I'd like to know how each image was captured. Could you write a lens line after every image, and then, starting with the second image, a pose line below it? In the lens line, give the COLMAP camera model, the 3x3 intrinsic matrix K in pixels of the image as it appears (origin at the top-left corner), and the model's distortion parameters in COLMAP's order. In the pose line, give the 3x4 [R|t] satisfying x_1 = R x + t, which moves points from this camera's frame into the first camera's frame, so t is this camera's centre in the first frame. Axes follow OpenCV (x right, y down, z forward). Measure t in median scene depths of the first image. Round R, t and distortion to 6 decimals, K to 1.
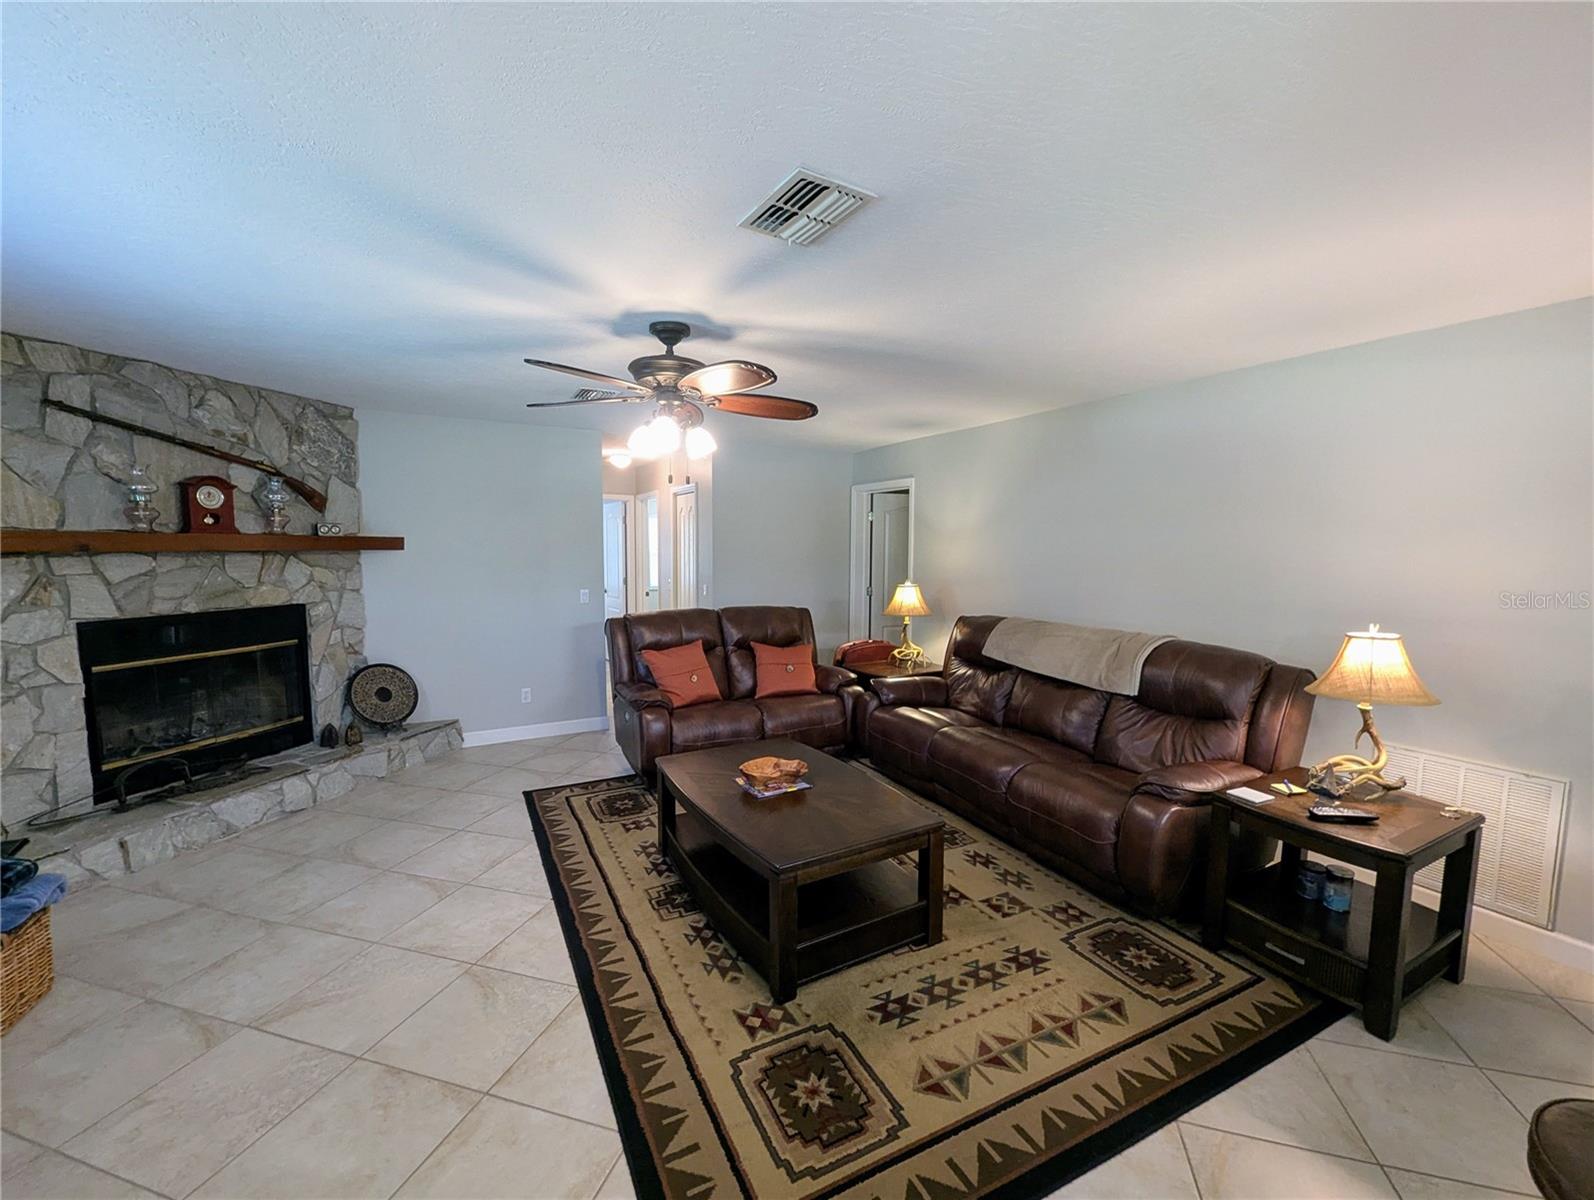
lens RADIAL K [[663.3, 0, 802.8], [0, 663.3, 610.2], [0, 0, 1]] dist [0.003812, -0.002431]
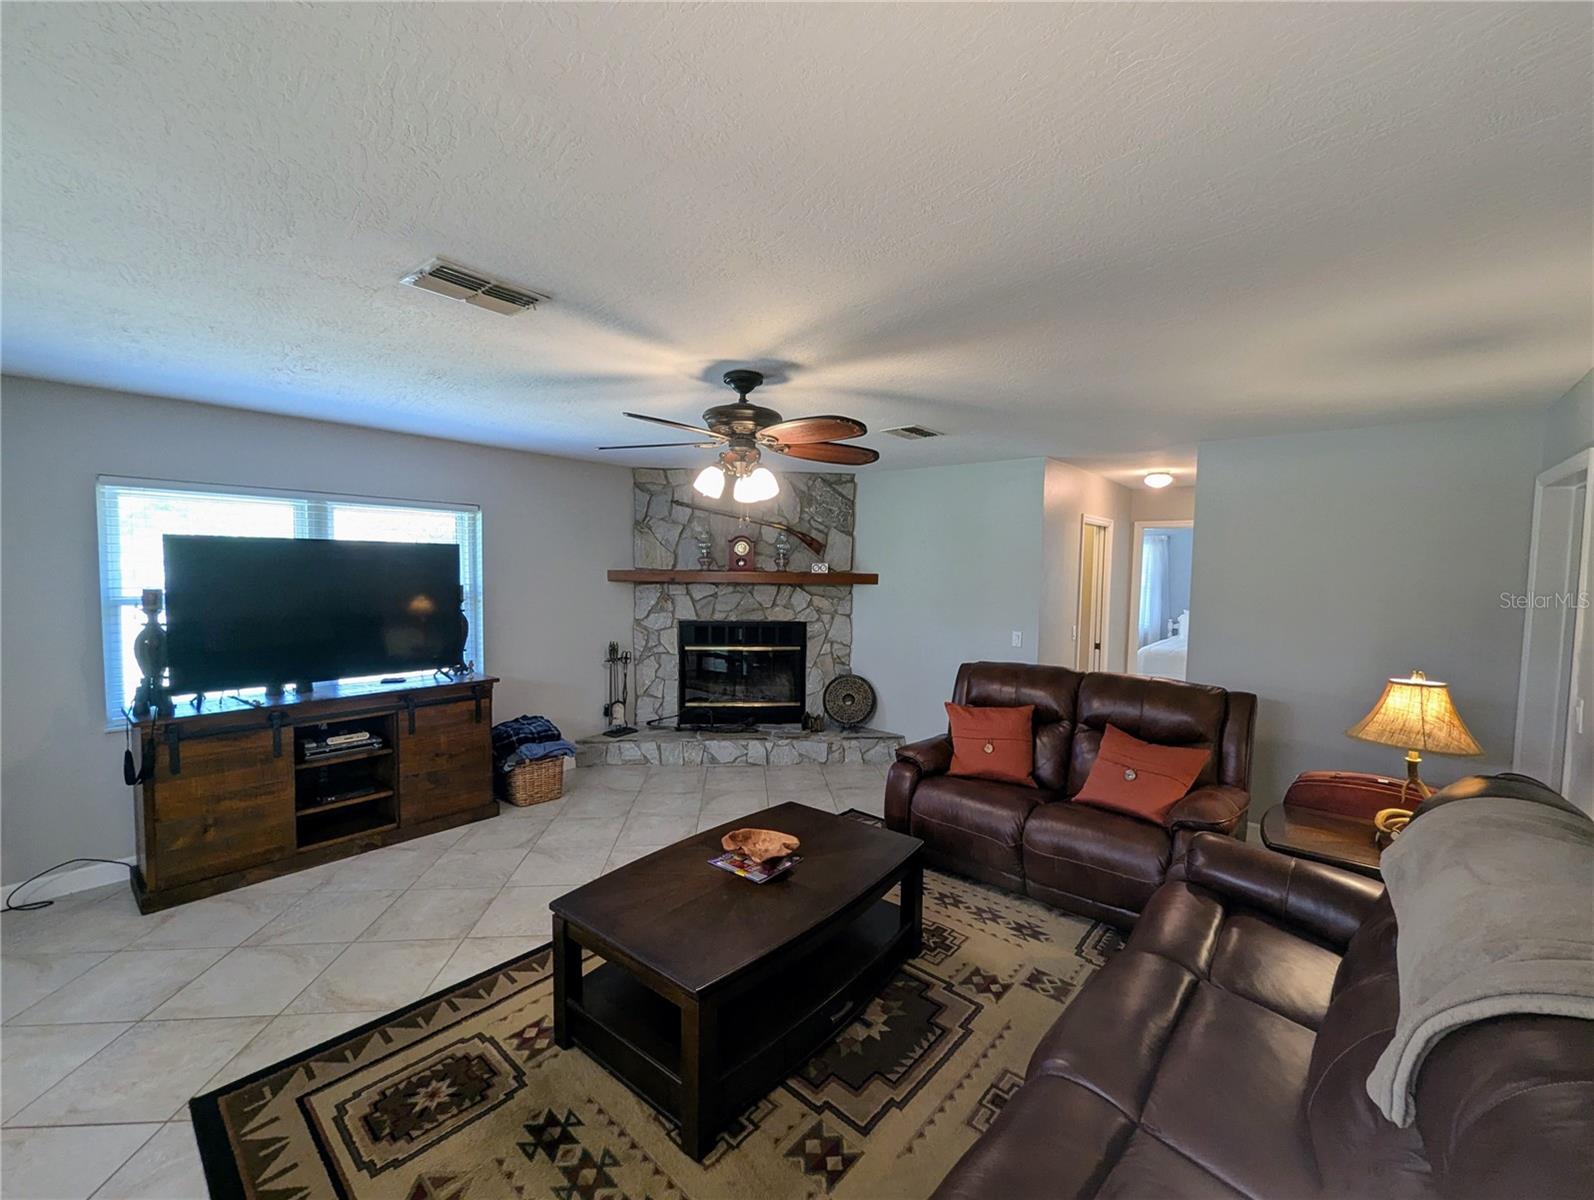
lens RADIAL K [[663.3, 0, 795.4], [0, 663.3, 610.2], [0, 0, 1]] dist [0.003812, -0.002431]
pose [[0.353768, 0.059202, -0.933458, 0.597972], [-0.103509, 0.994343, 0.023835, -0.073232], [0.929588, 0.088189, 0.357895, 0.550340]]
